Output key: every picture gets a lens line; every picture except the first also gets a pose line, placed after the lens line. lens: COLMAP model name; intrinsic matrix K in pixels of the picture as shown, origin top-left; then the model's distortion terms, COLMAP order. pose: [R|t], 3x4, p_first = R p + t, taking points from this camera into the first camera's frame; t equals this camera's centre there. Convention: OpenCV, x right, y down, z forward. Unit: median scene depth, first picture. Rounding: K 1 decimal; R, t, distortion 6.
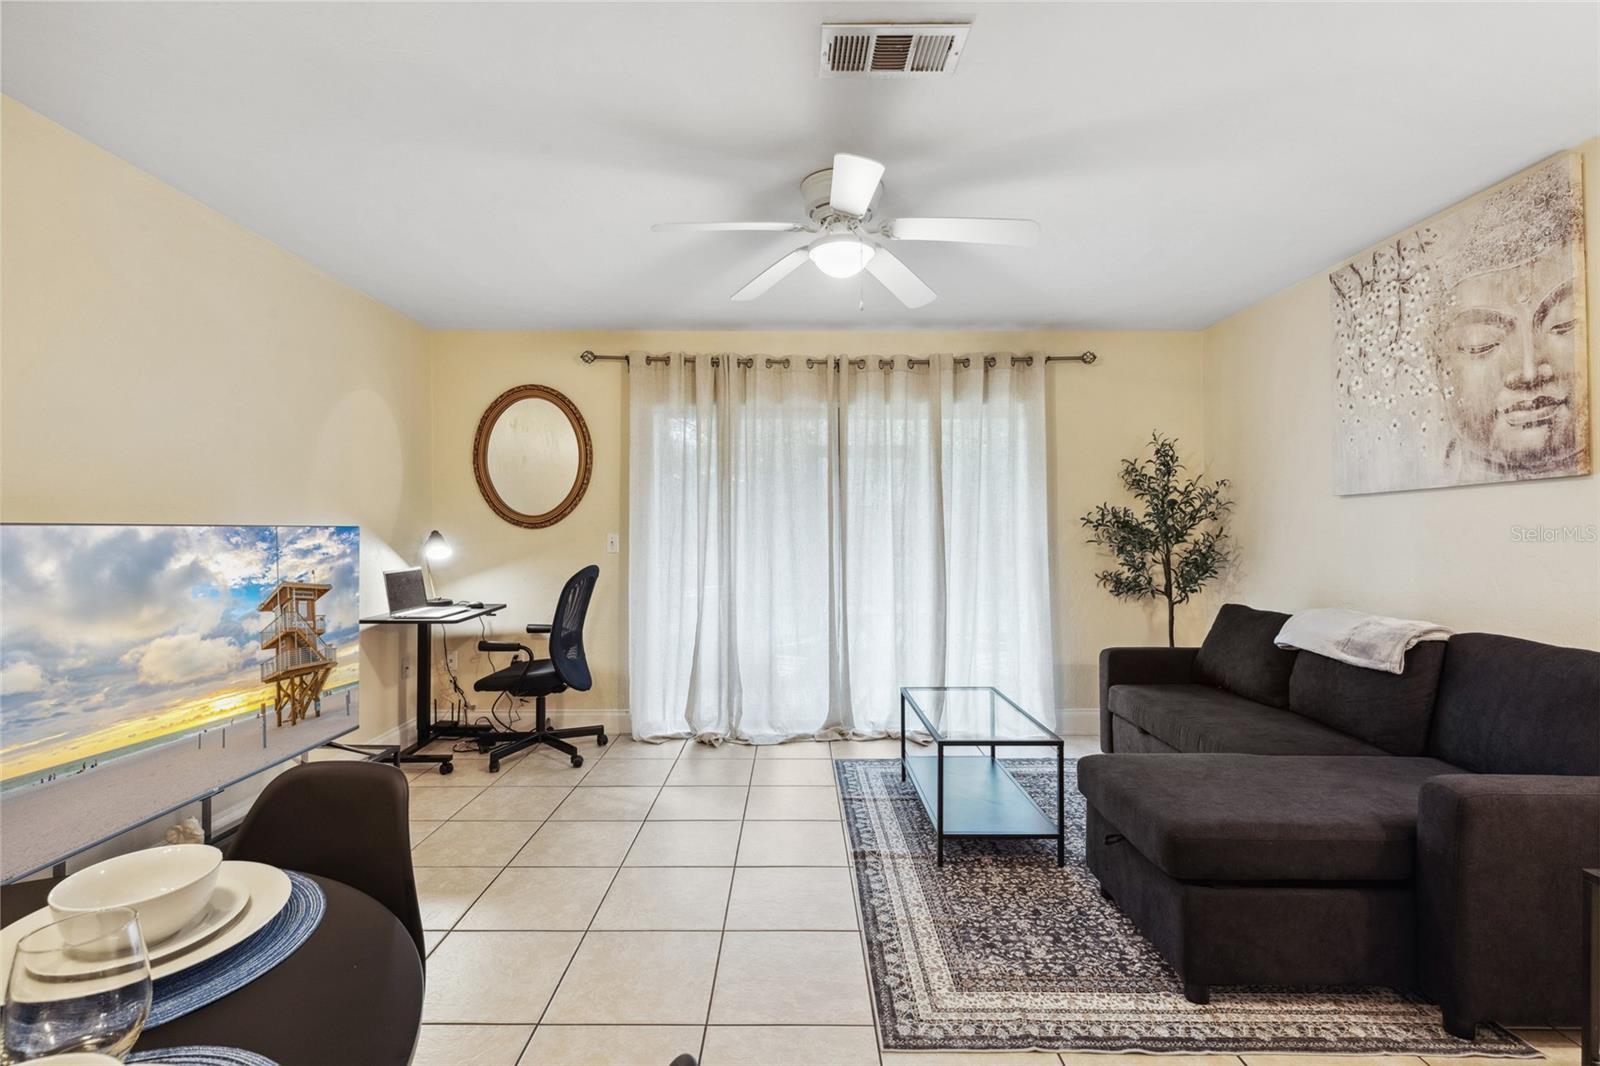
lens RADIAL K [[732.8, 0, 797.4], [0, 732.8, 530.2], [0, 0, 1]] dist [0.001342, 0.000314]
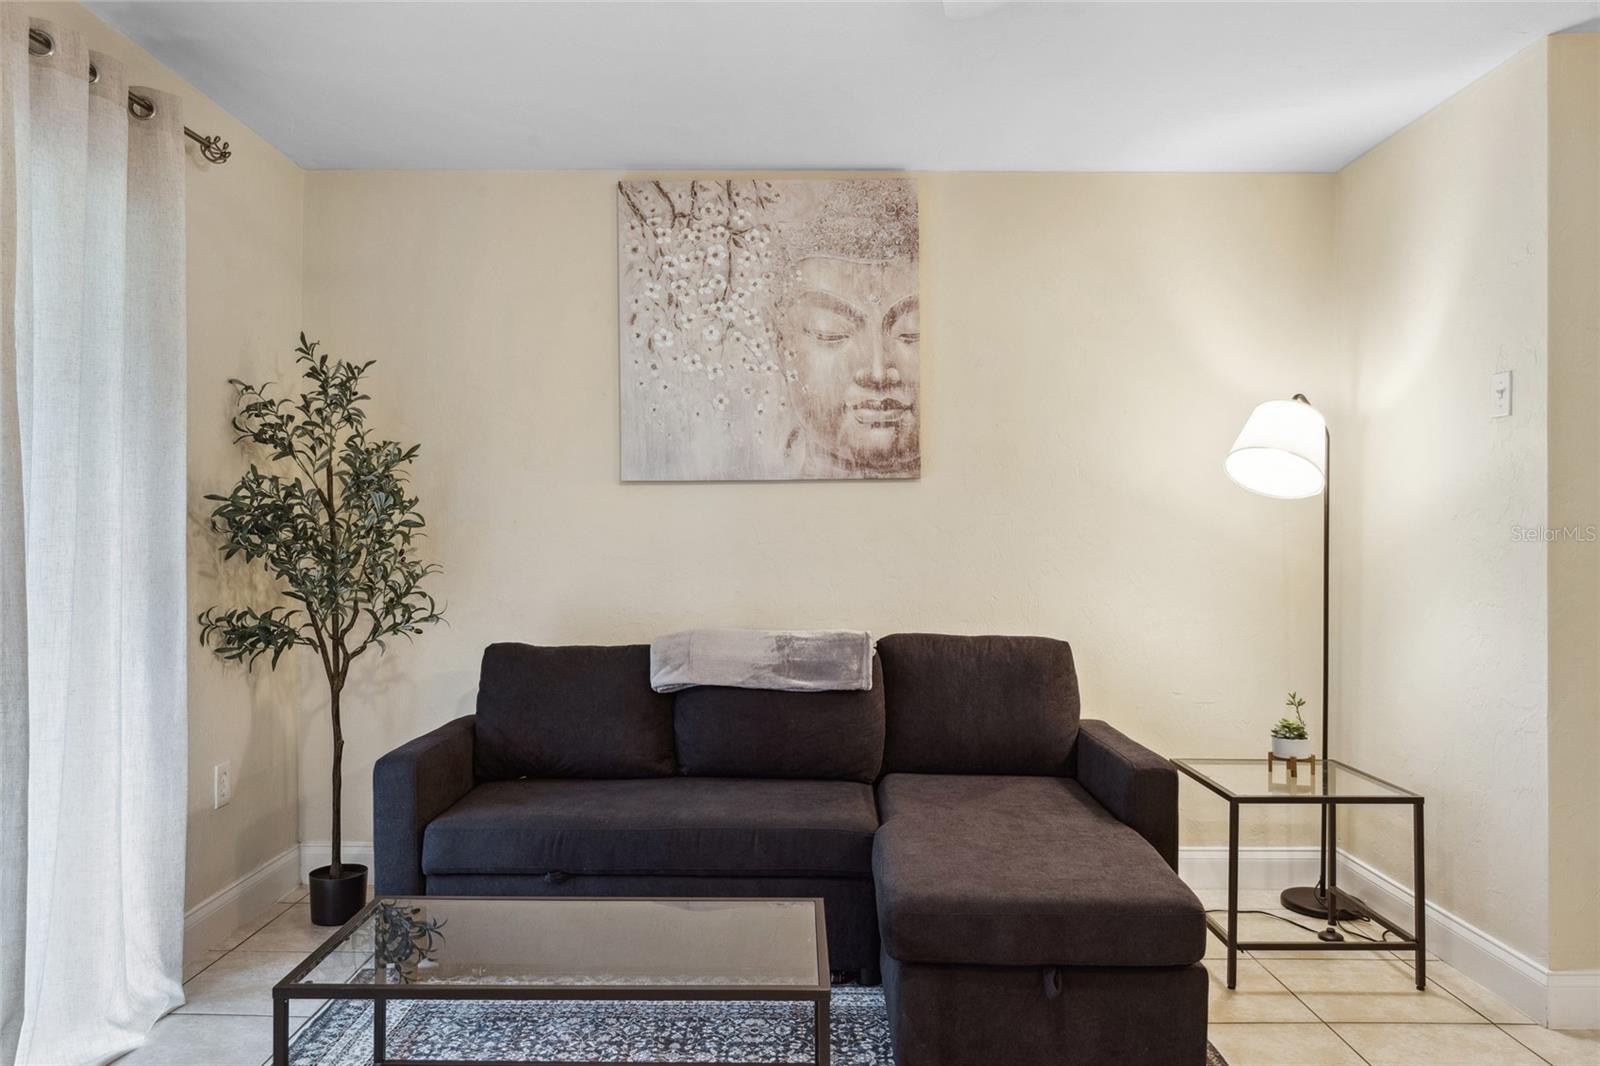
lens RADIAL K [[1116.1, 0, 801.9], [0, 1116.1, 531.0], [0, 0, 1]] dist [-0.004351, -0.000604]
pose [[-0.006231, 0.002245, 0.999978, -0.483285], [-0.005586, 0.999982, -0.002279, 0.006441], [-0.999965, -0.005600, -0.006219, 0.994147]]
